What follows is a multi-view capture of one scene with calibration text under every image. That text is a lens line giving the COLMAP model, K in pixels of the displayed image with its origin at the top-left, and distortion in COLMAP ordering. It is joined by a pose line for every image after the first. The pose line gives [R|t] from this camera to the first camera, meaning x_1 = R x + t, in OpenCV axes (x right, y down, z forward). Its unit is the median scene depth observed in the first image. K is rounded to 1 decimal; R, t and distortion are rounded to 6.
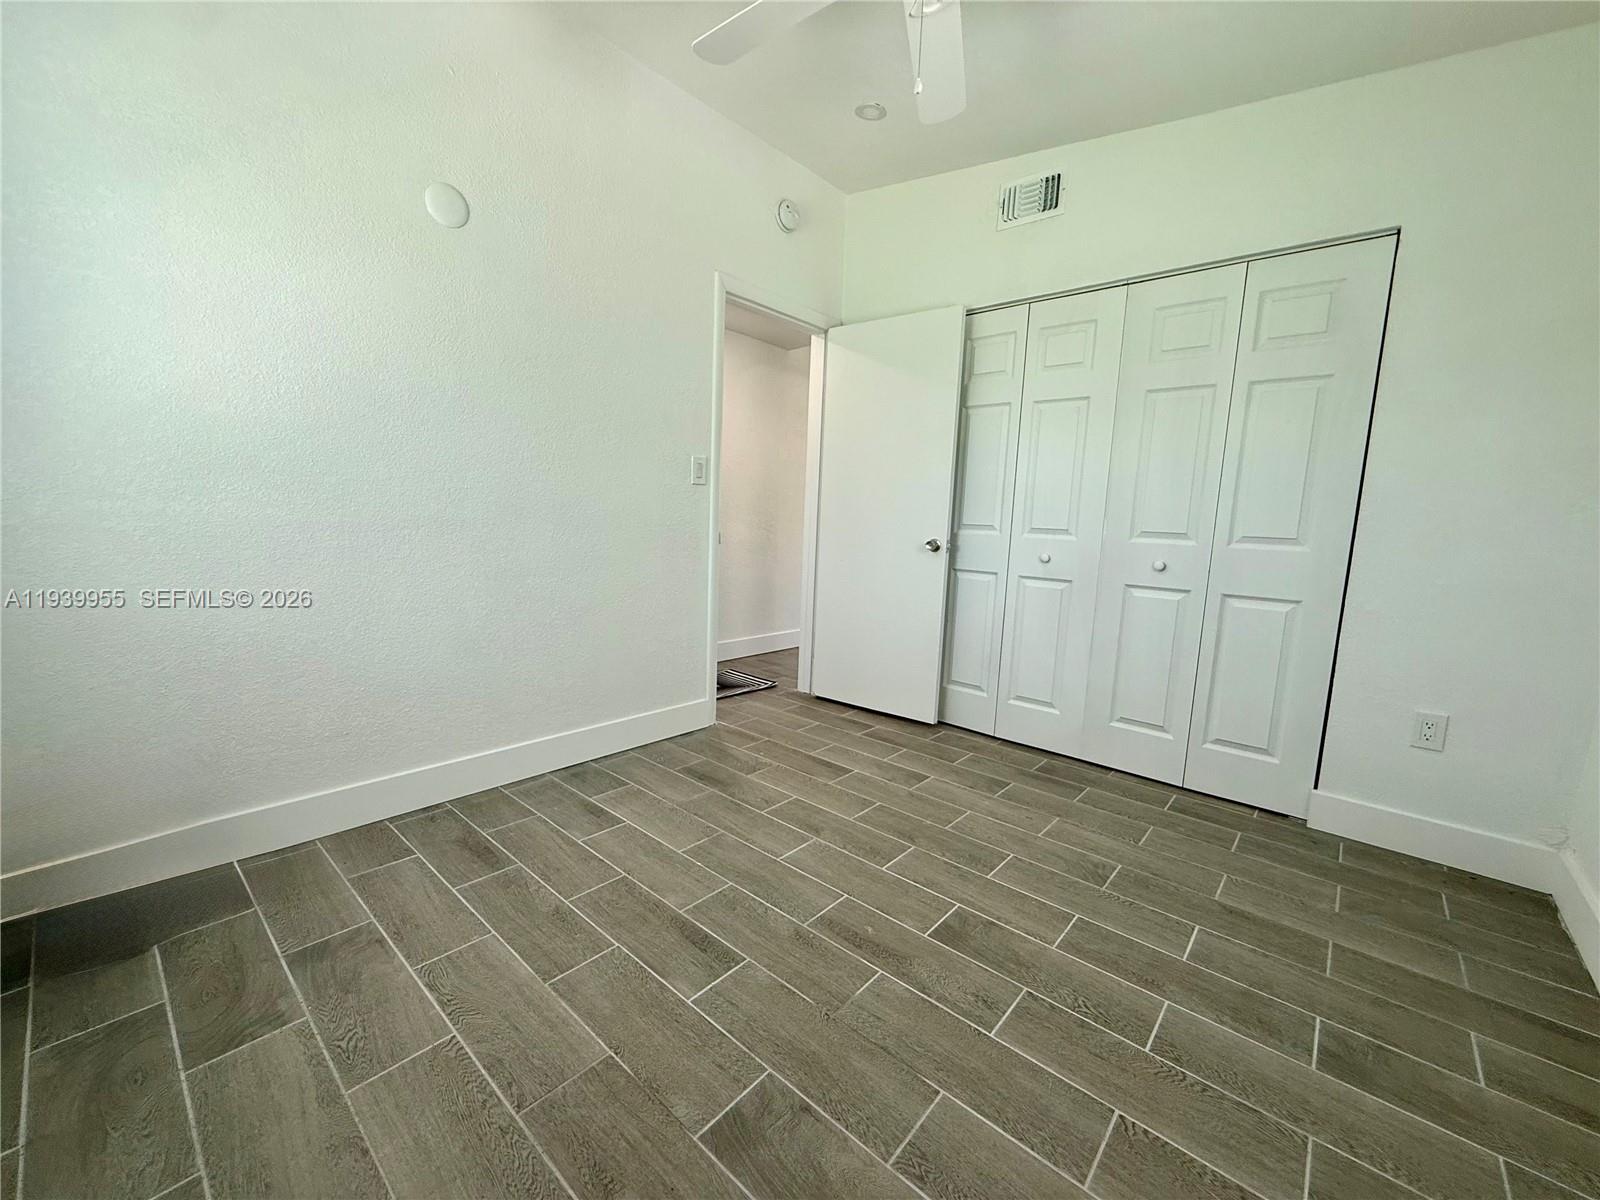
lens RADIAL K [[641.0, 0, 795.8], [0, 641.0, 599.6], [0, 0, 1]] dist [-0.002045, -0.000082]
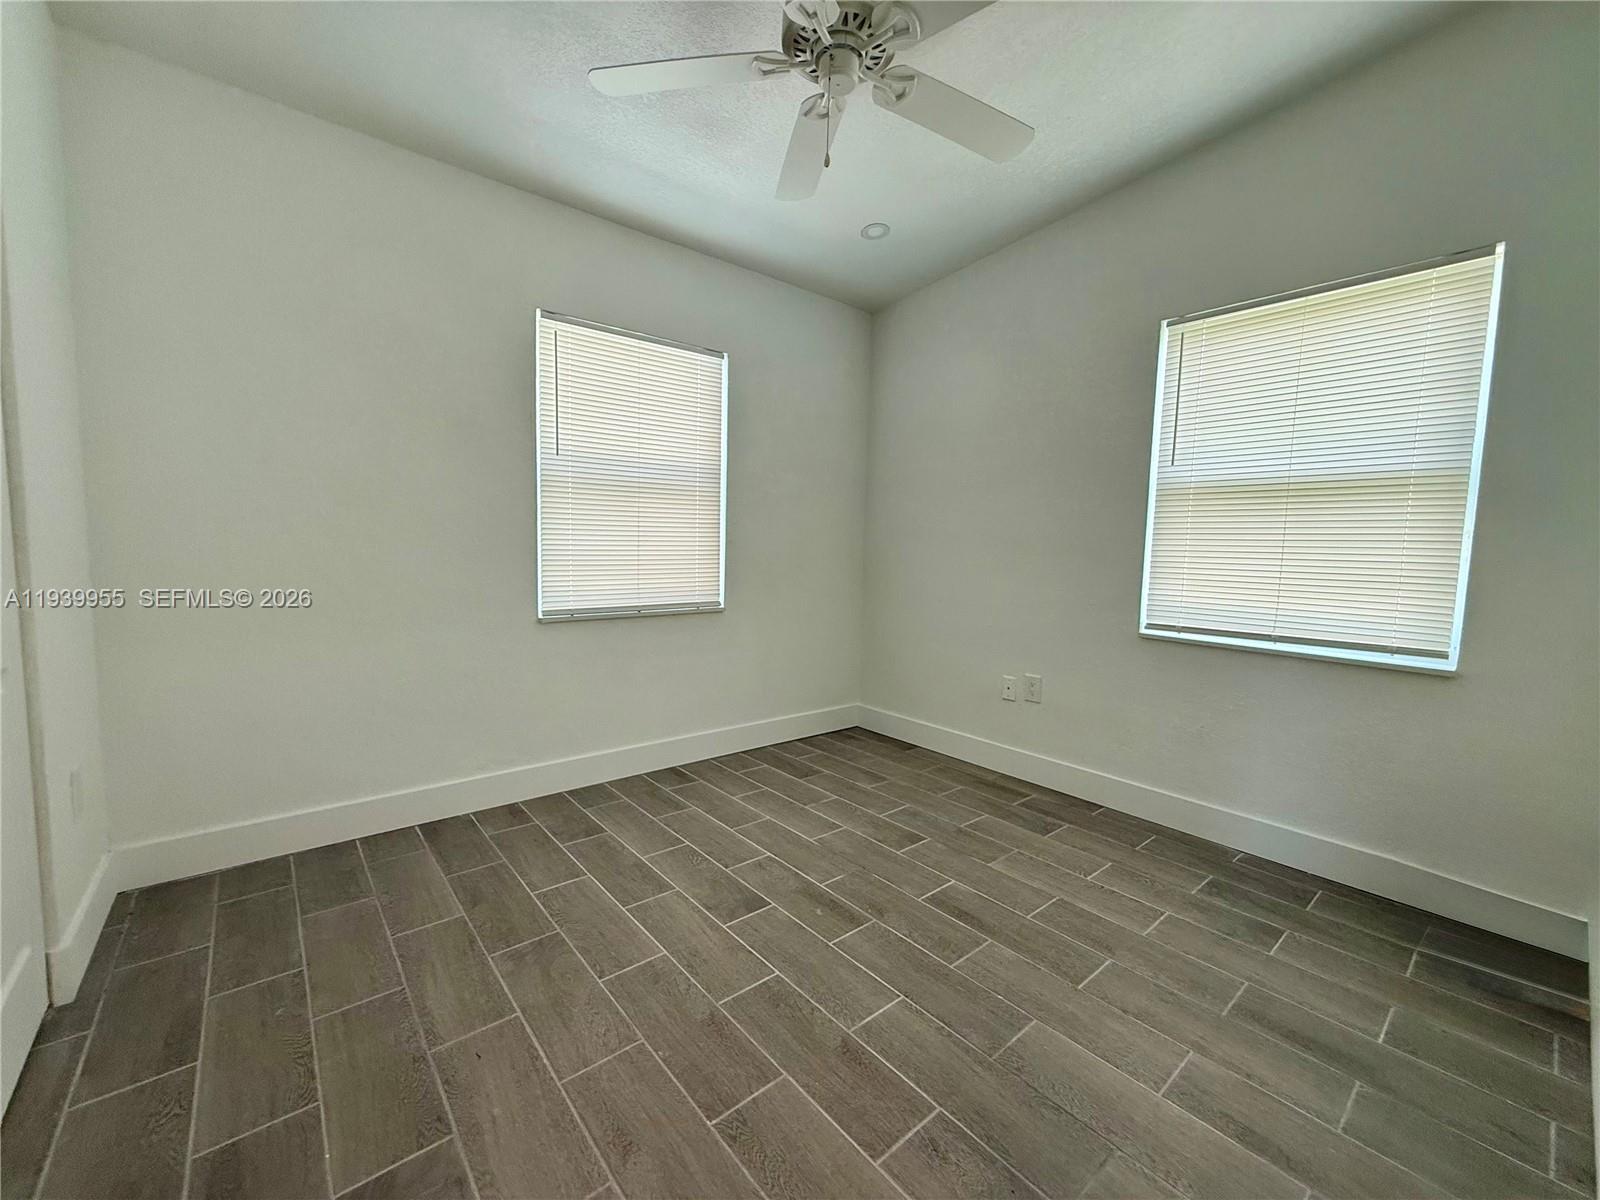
lens RADIAL K [[641.0, 0, 795.8], [0, 641.0, 599.6], [0, 0, 1]] dist [-0.002045, -0.000082]
pose [[-0.986903, -0.073476, 0.143613, 0.028874], [-0.040358, 0.974396, 0.221186, -0.278931], [-0.156187, 0.212493, -0.964599, 1.890906]]
